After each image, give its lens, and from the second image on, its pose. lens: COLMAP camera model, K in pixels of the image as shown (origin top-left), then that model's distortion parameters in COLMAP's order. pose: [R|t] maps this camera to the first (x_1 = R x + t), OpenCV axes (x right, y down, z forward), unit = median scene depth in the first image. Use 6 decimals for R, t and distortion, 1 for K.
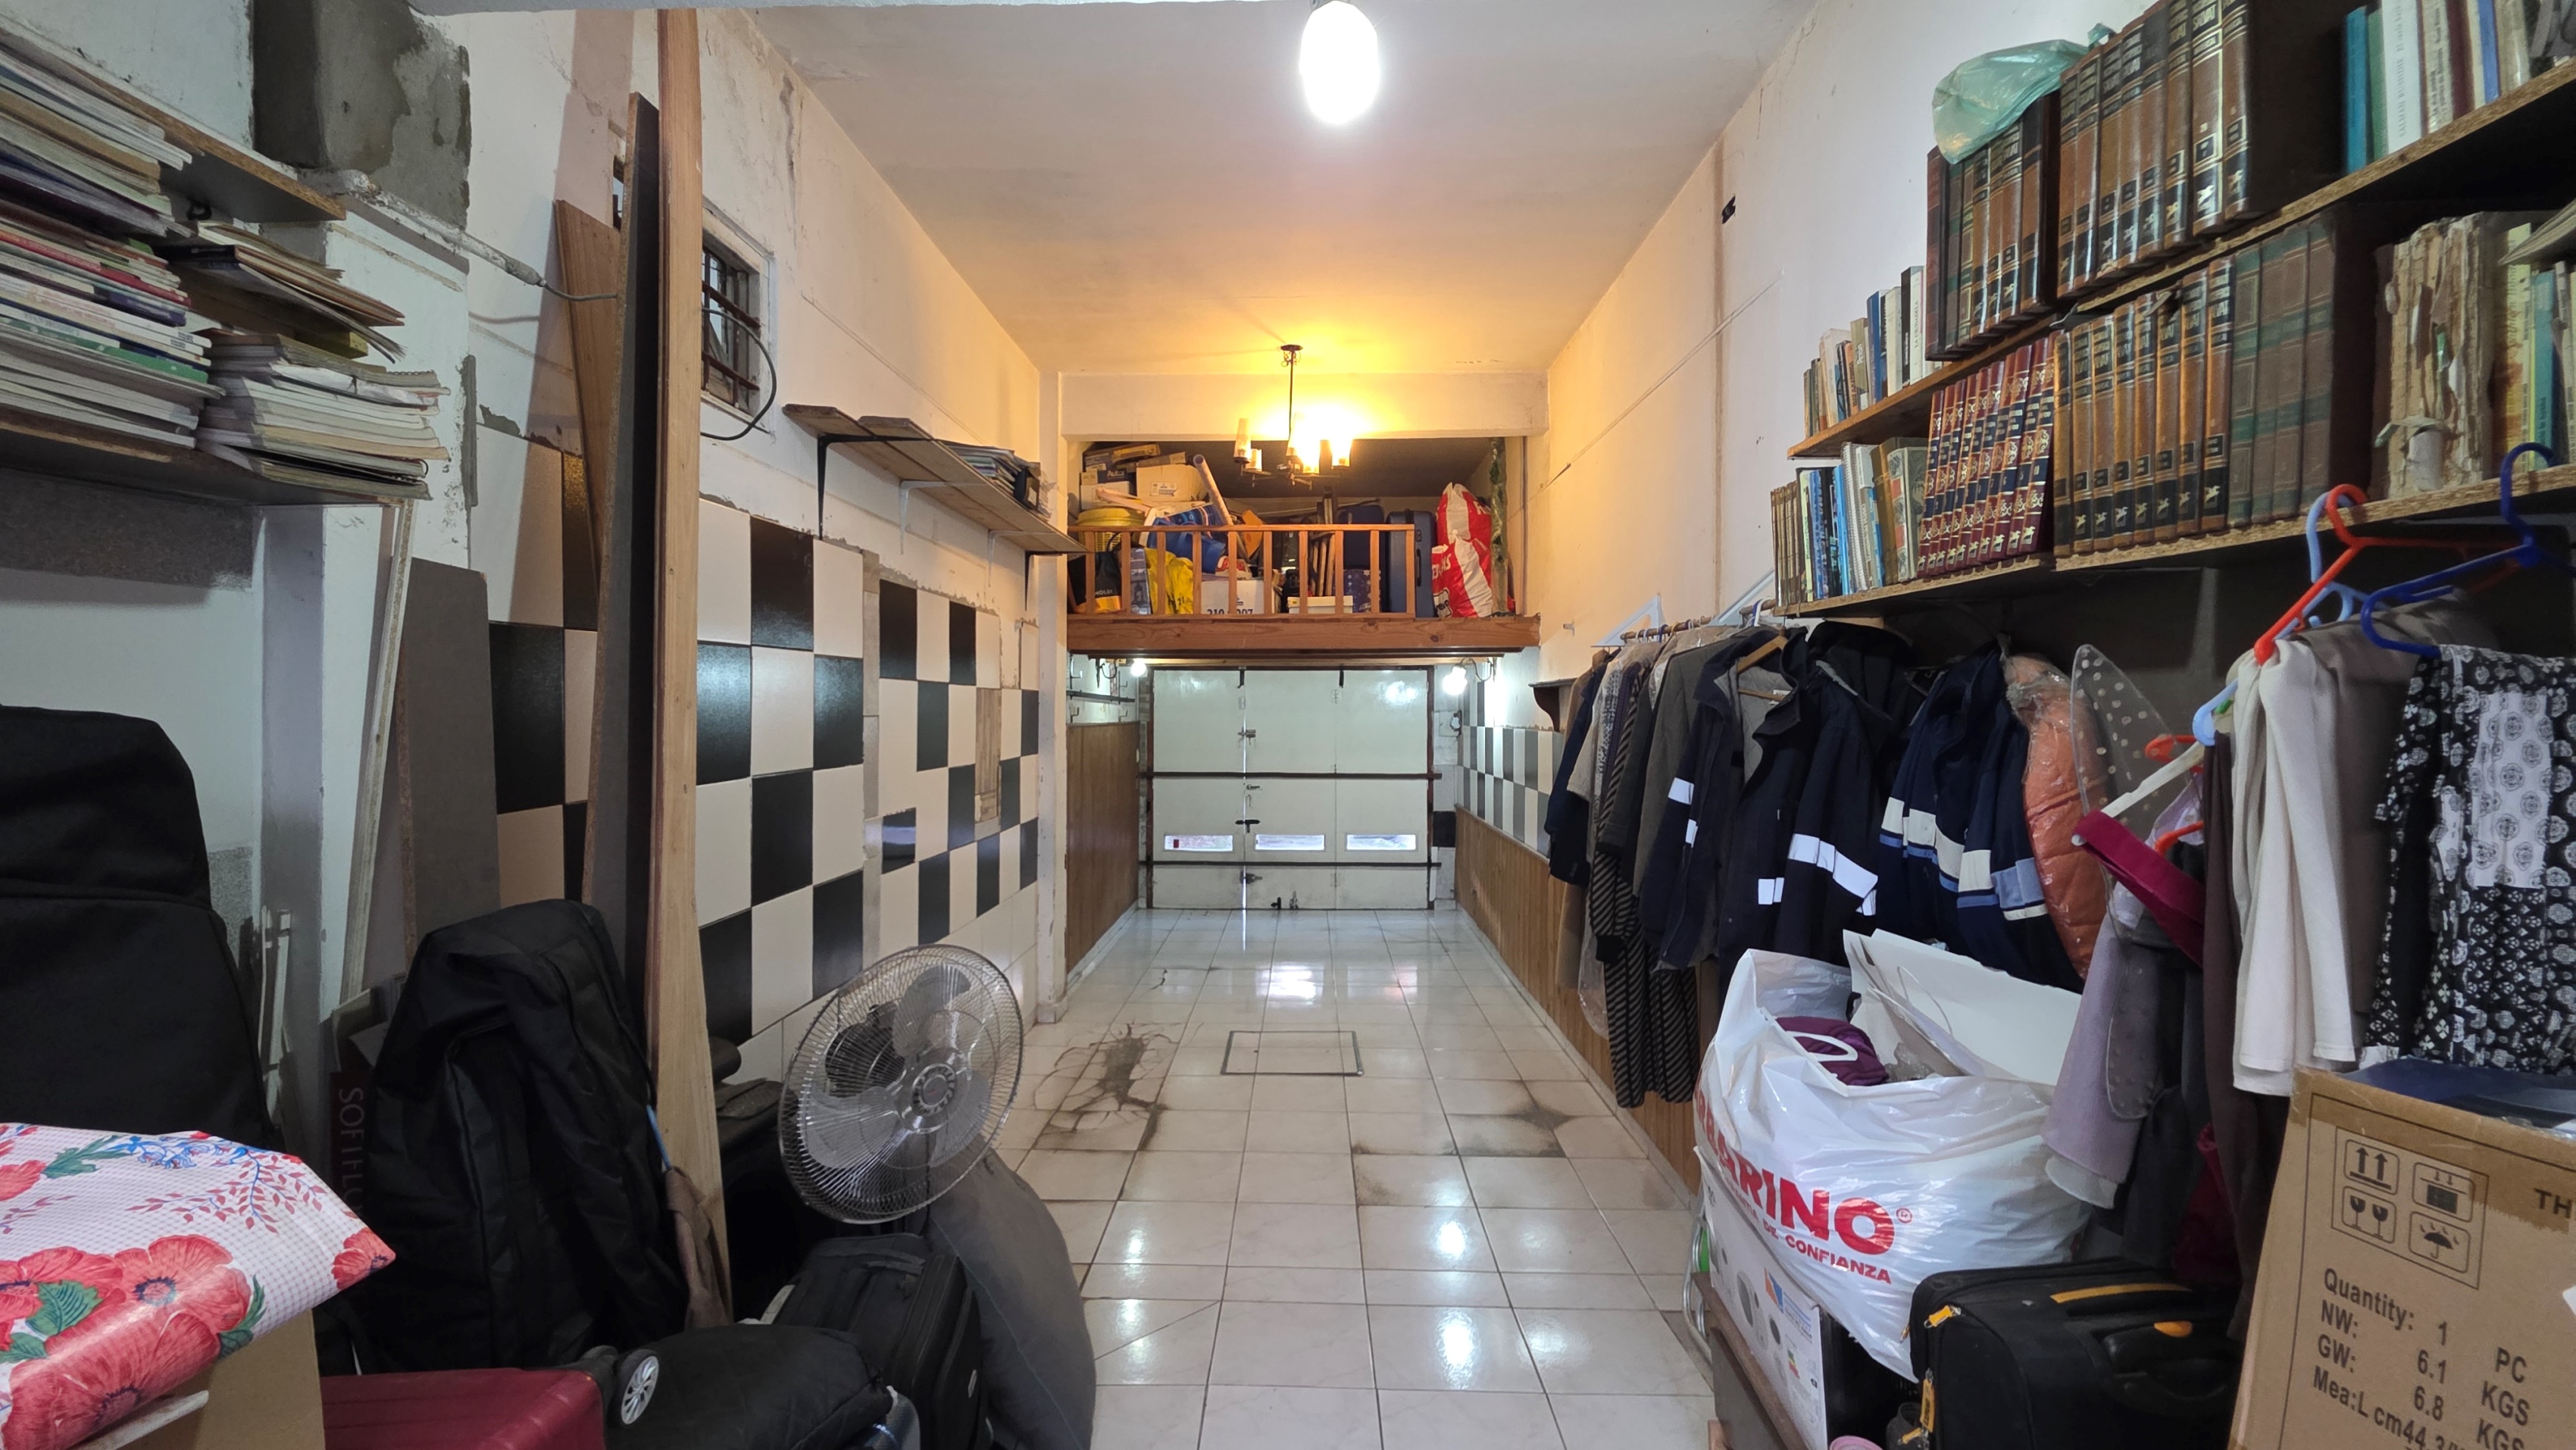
lens RADIAL K [[1027.5, 0, 1288.5], [0, 1027.5, 711.5], [0, 0, 1]] dist [0.002839, -0.000070]
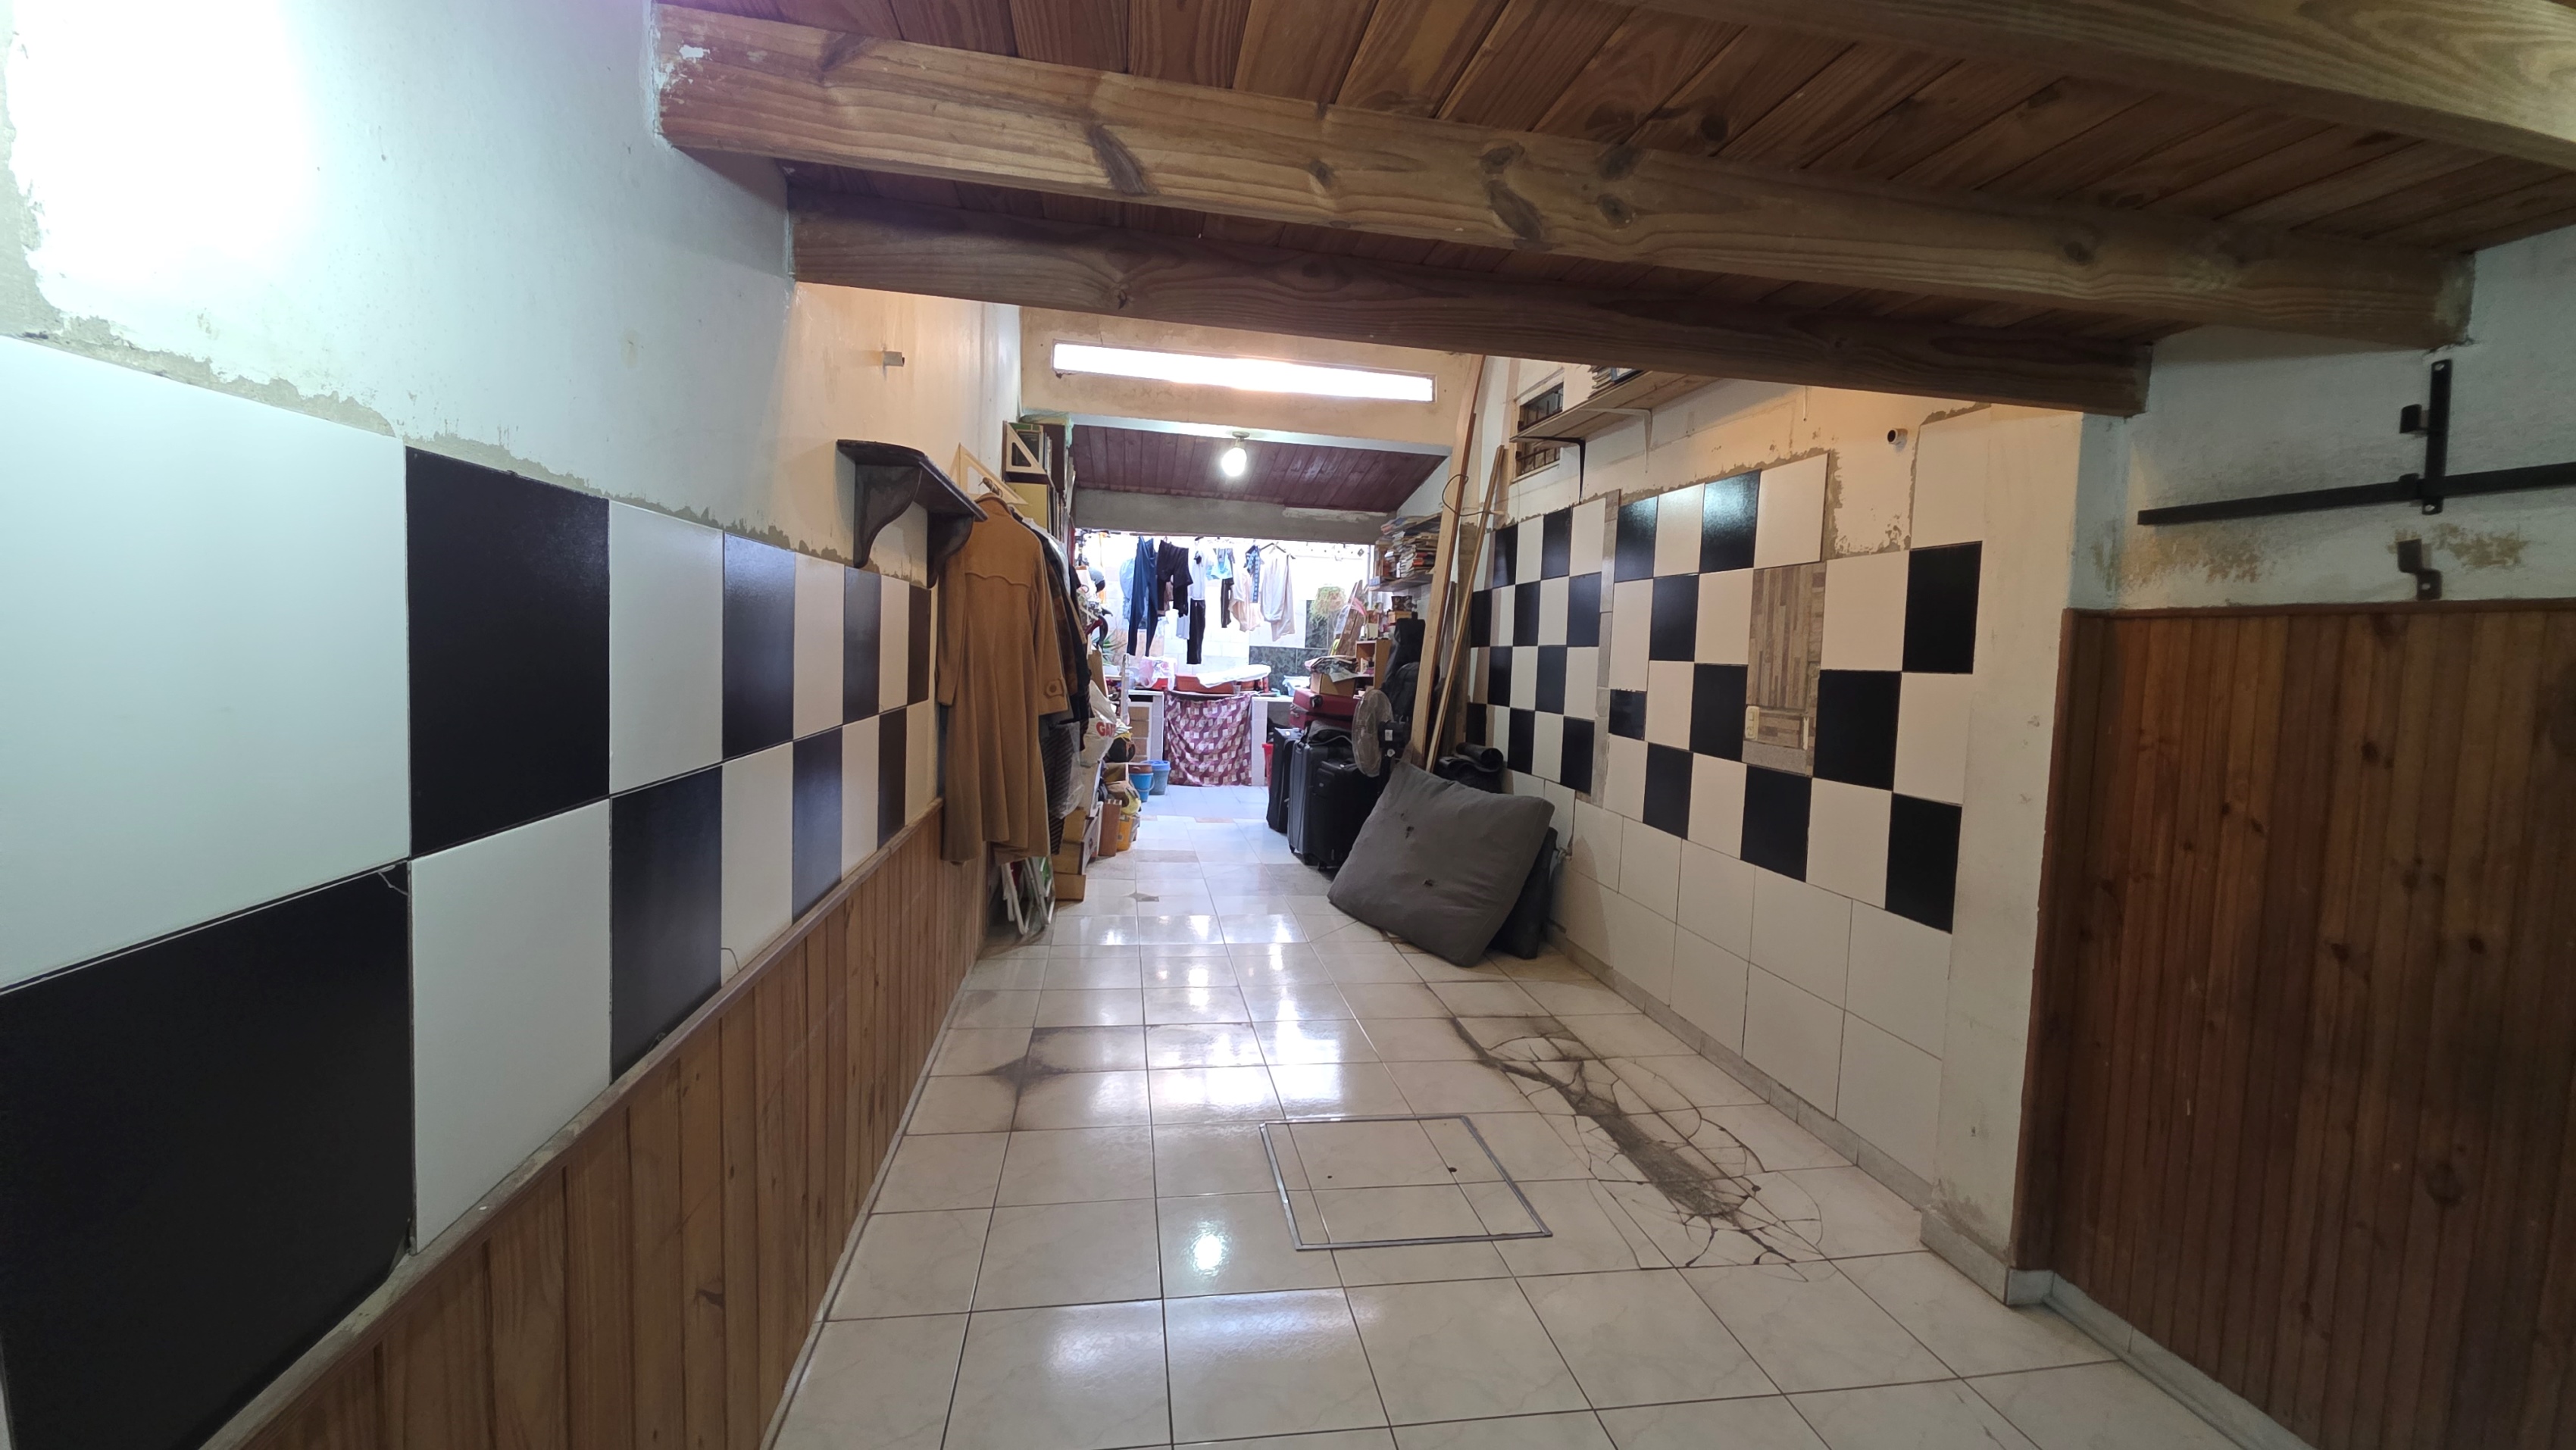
lens RADIAL K [[1027.5, 0, 1288.5], [0, 1027.5, 711.5], [0, 0, 1]] dist [0.002839, -0.000070]
pose [[-0.982321, -0.032200, -0.184416, 0.191005], [-0.044289, 0.997105, 0.061810, 0.052398], [0.181892, 0.068885, -0.980903, 1.707130]]
